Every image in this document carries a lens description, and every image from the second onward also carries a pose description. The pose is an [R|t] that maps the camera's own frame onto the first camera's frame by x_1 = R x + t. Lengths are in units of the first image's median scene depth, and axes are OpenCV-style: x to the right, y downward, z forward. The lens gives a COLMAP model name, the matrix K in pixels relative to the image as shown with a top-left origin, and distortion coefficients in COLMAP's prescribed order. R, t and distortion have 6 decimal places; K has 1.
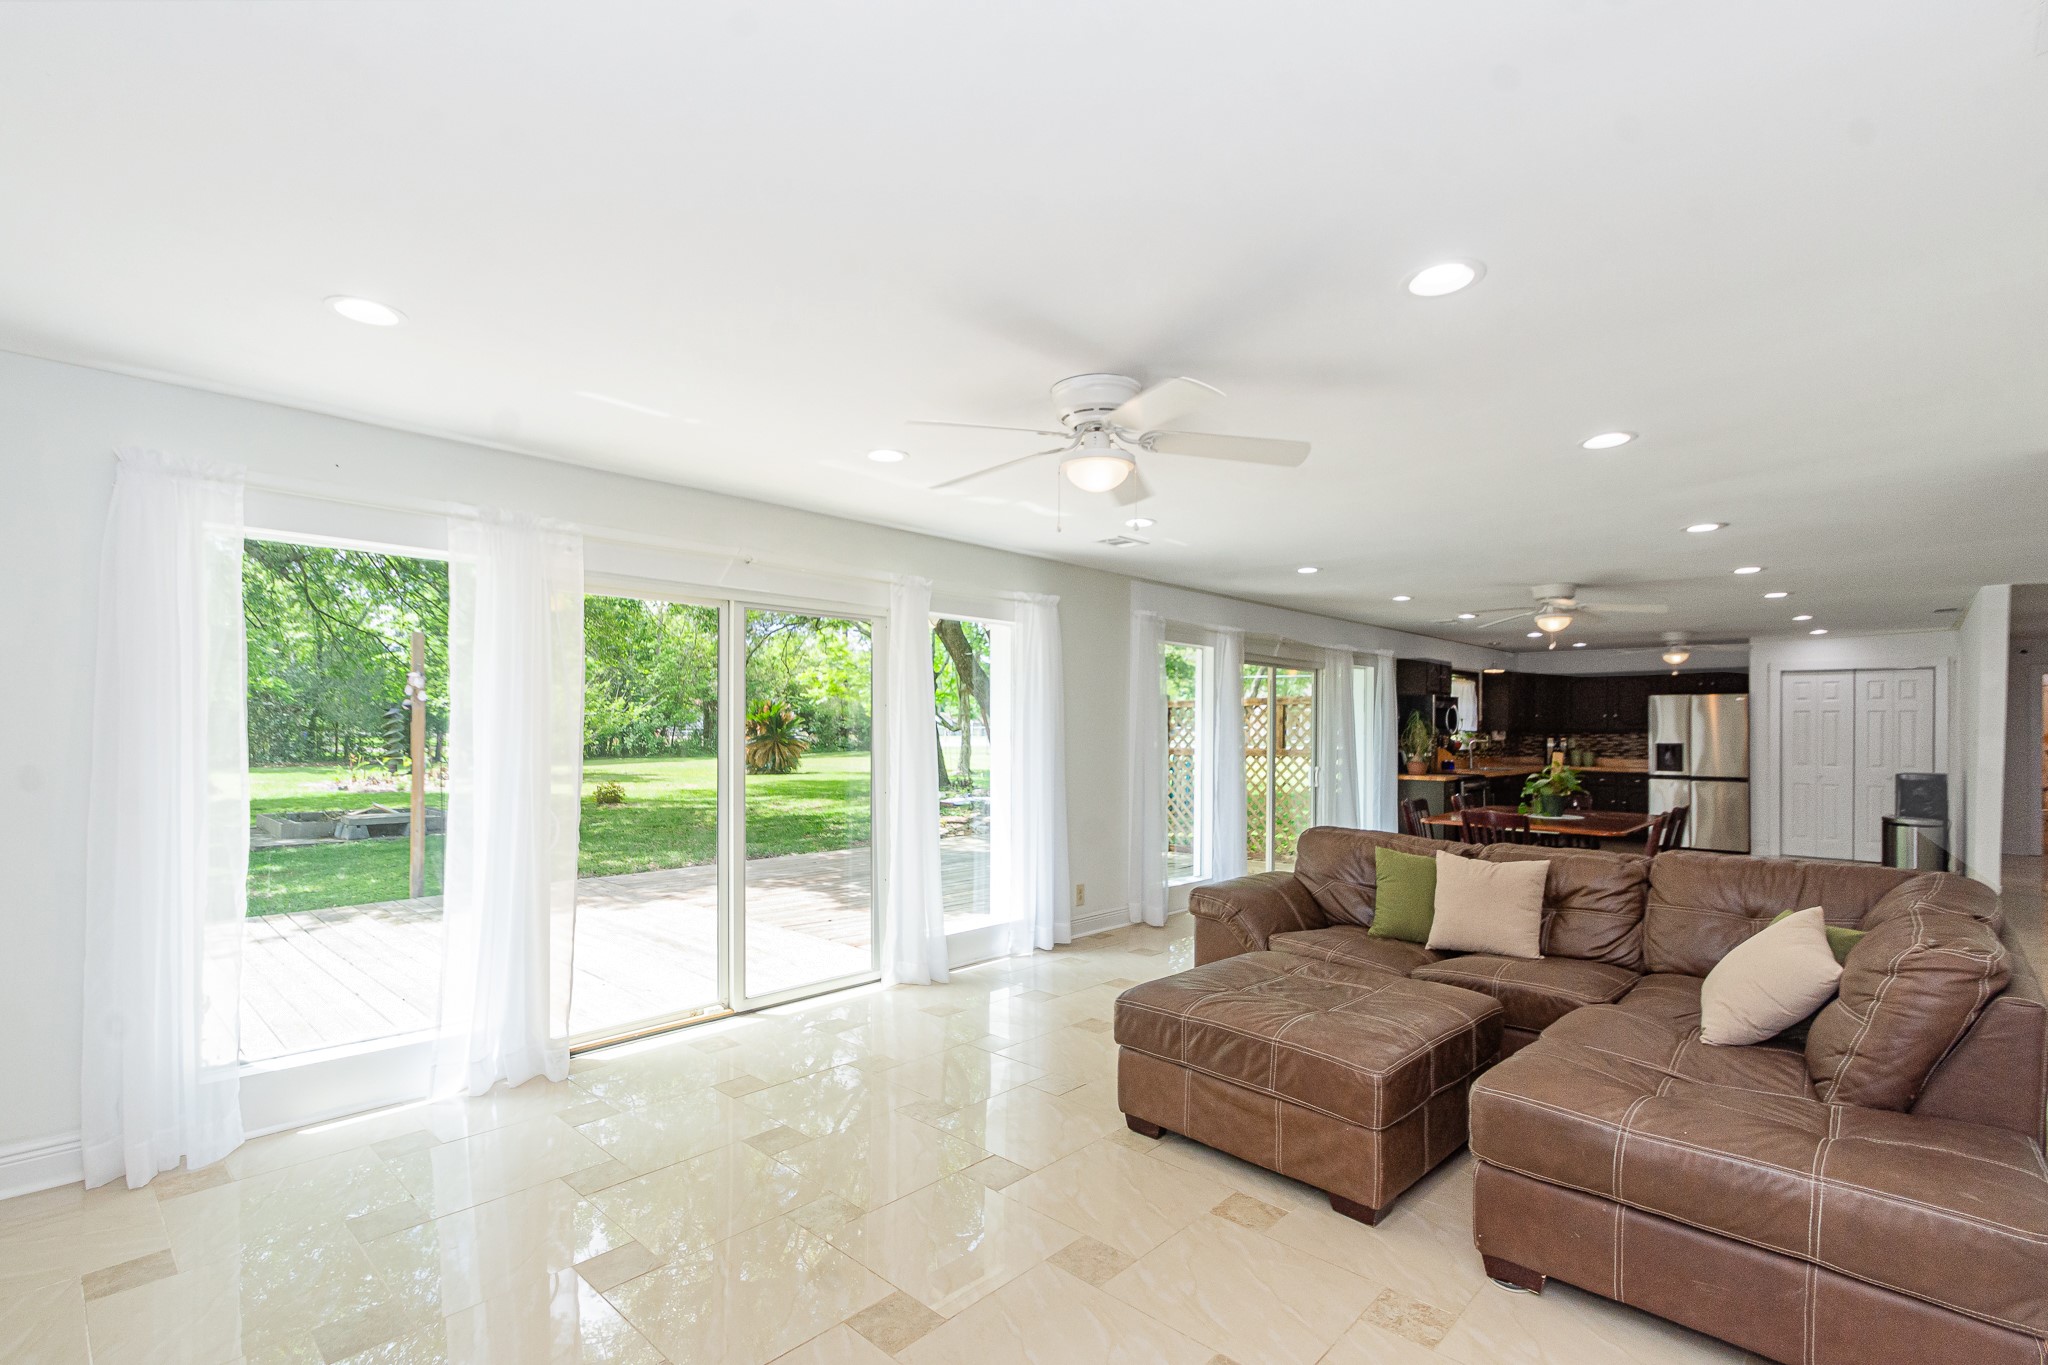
lens RADIAL K [[926.4, 0, 1022.2], [0, 926.4, 736.0], [0, 0, 1]] dist [0.005056, -0.000095]
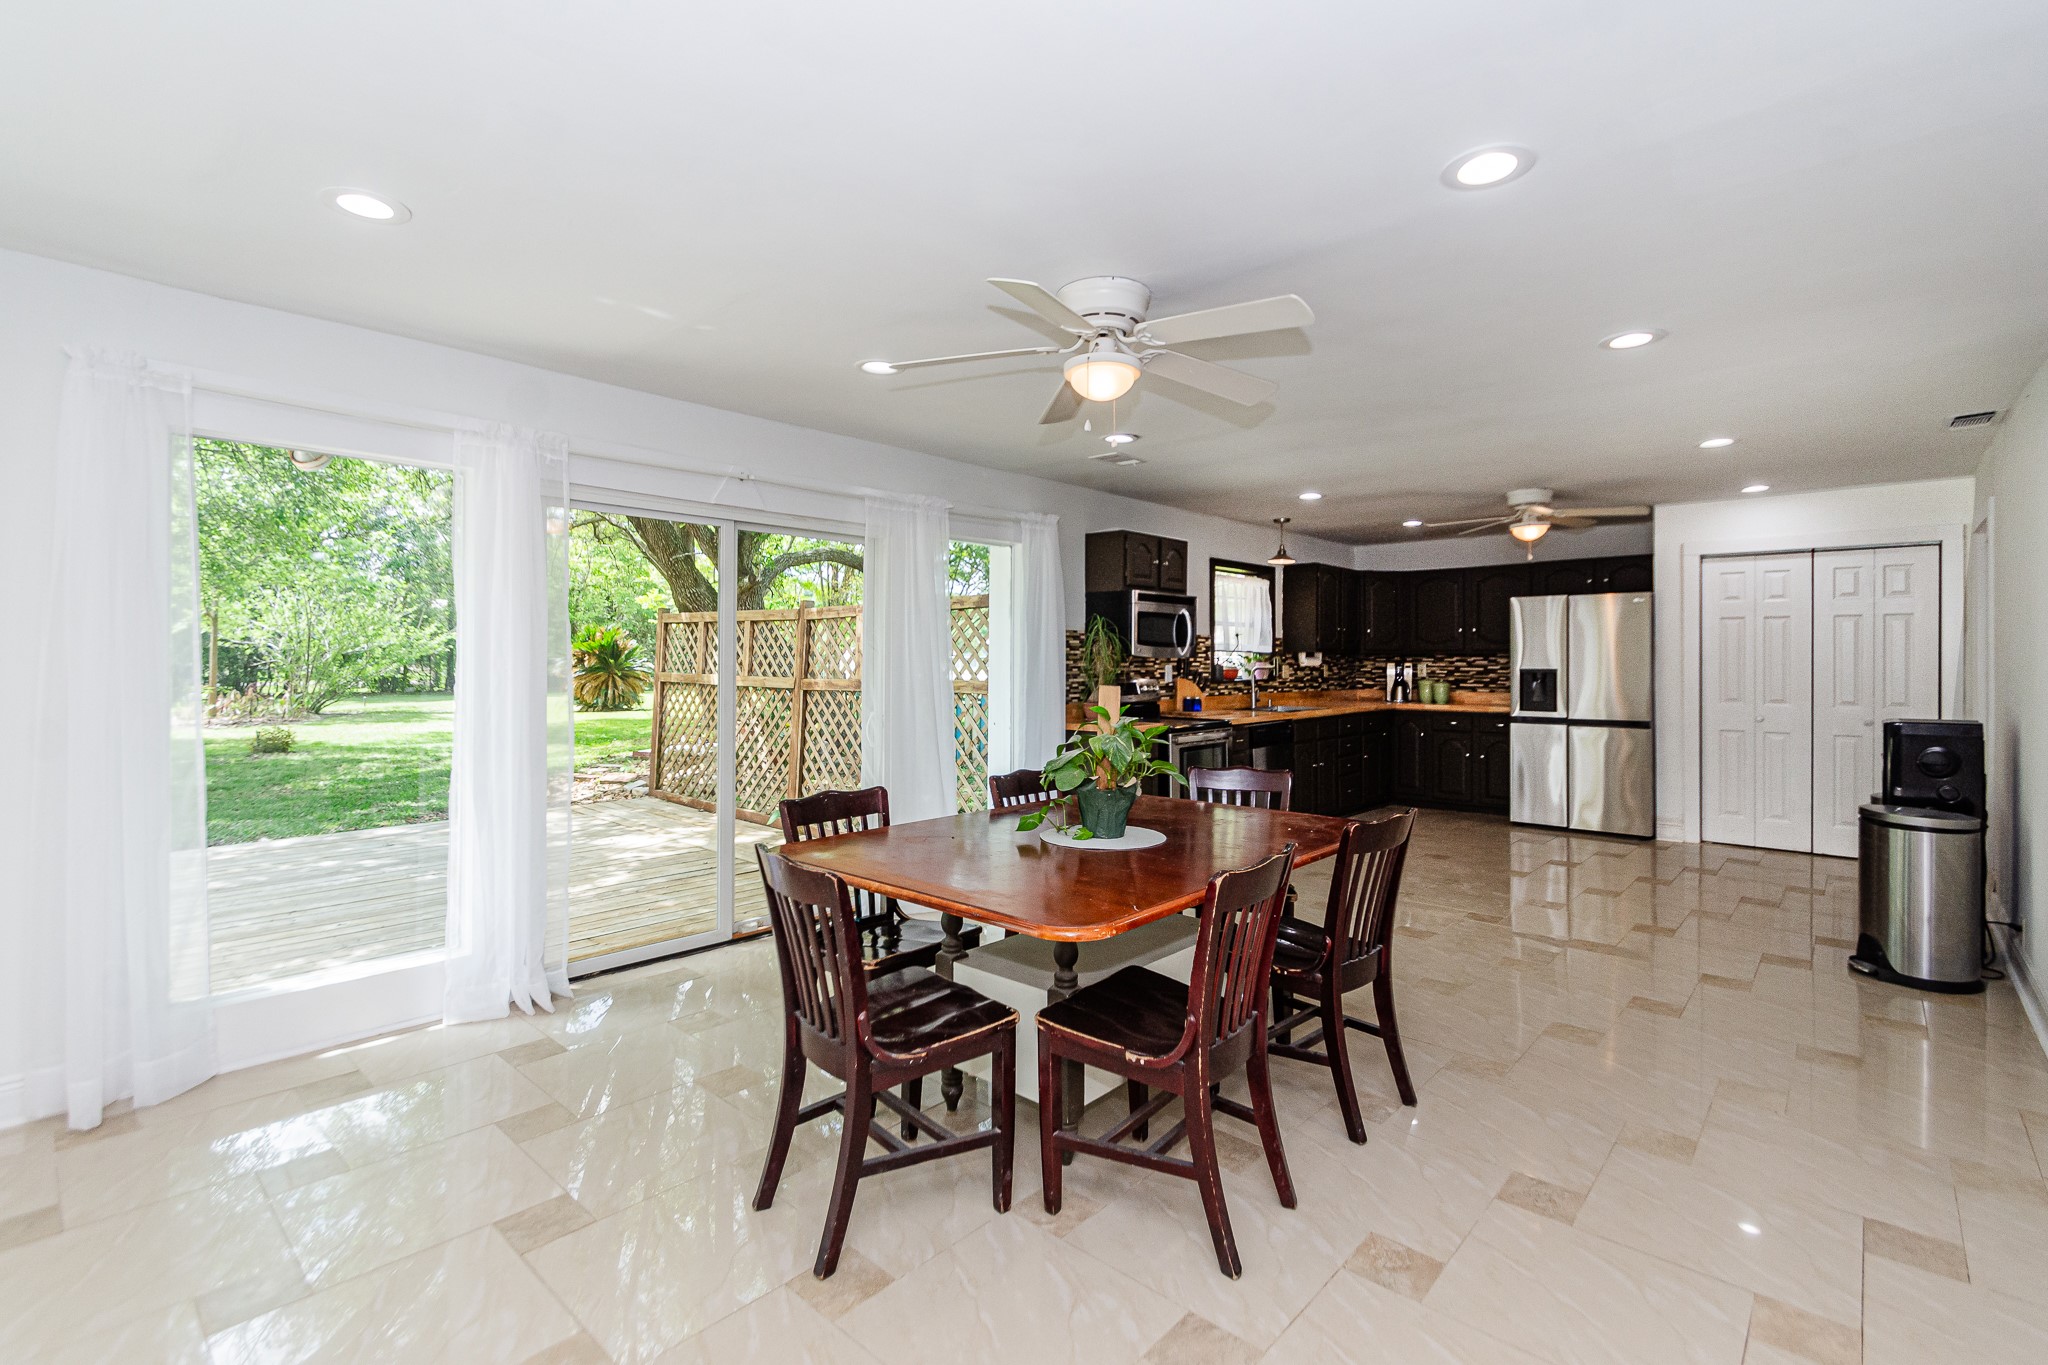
lens RADIAL K [[926.4, 0, 1025.9], [0, 926.4, 667.7], [0, 0, 1]] dist [0.005056, -0.000095]
pose [[0.999799, -0.004284, 0.019564, 0.383015], [0.004283, 0.999991, 0.000121, 0.006263], [-0.019564, -0.000037, 0.999809, 0.417989]]
